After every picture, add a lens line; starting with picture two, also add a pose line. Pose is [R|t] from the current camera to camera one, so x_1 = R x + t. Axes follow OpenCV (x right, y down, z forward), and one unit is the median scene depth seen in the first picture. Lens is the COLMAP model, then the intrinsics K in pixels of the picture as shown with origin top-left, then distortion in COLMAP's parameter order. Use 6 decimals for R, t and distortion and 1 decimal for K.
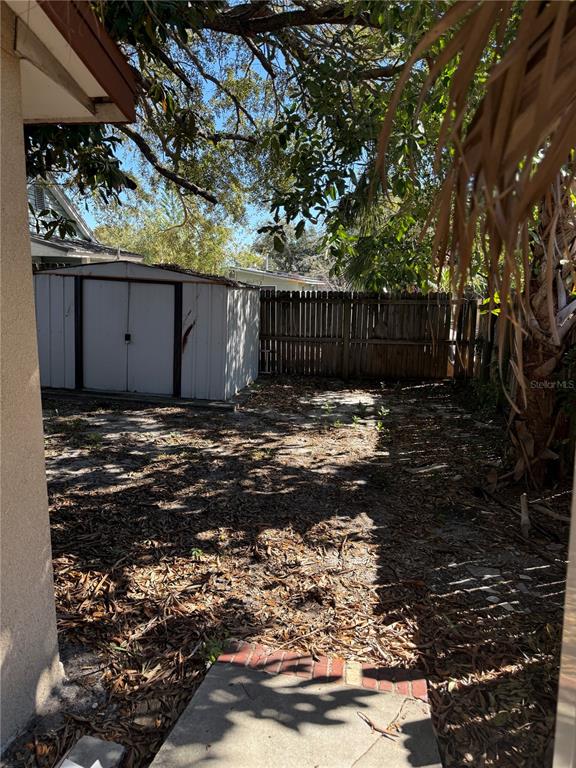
lens RADIAL K [[536.6, 0, 287.8], [0, 536.6, 384.3], [0, 0, 1]] dist [-0.000062, -0.000128]
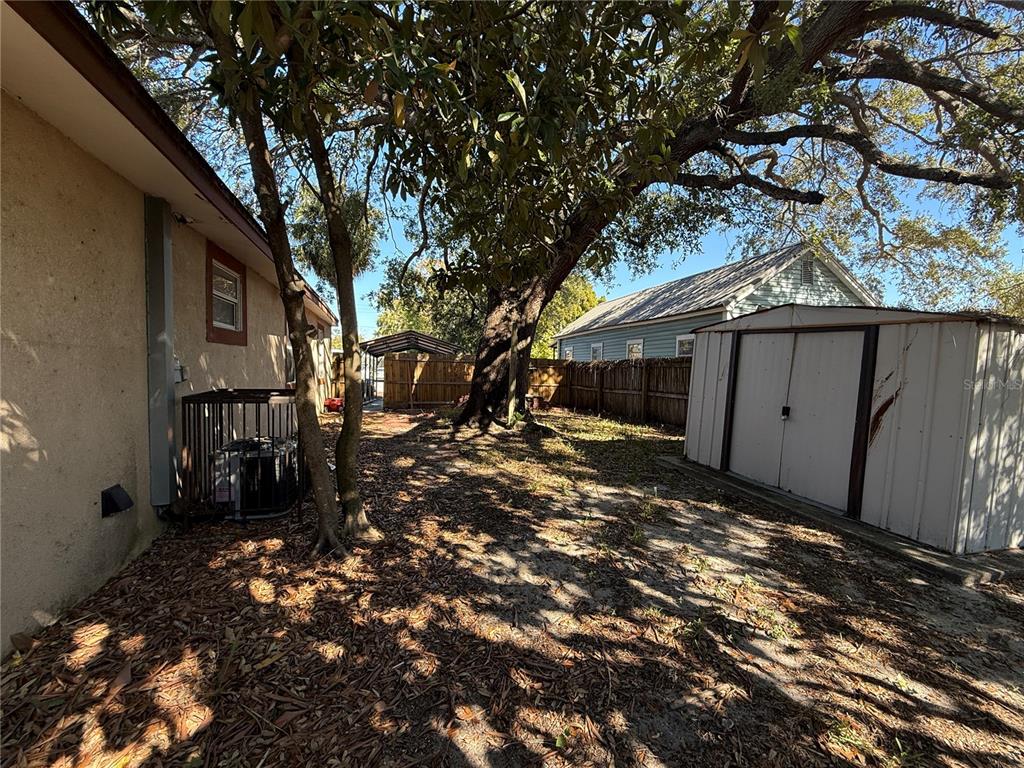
lens RADIAL K [[441.7, 0, 511.0], [0, 441.7, 380.7], [0, 0, 1]] dist [-0.001223, -0.000033]
pose [[0.415586, 0.015525, -0.909421, 0.076076], [-0.167246, 0.984110, -0.059628, -0.033122], [0.894045, 0.176878, 0.411579, 0.445427]]
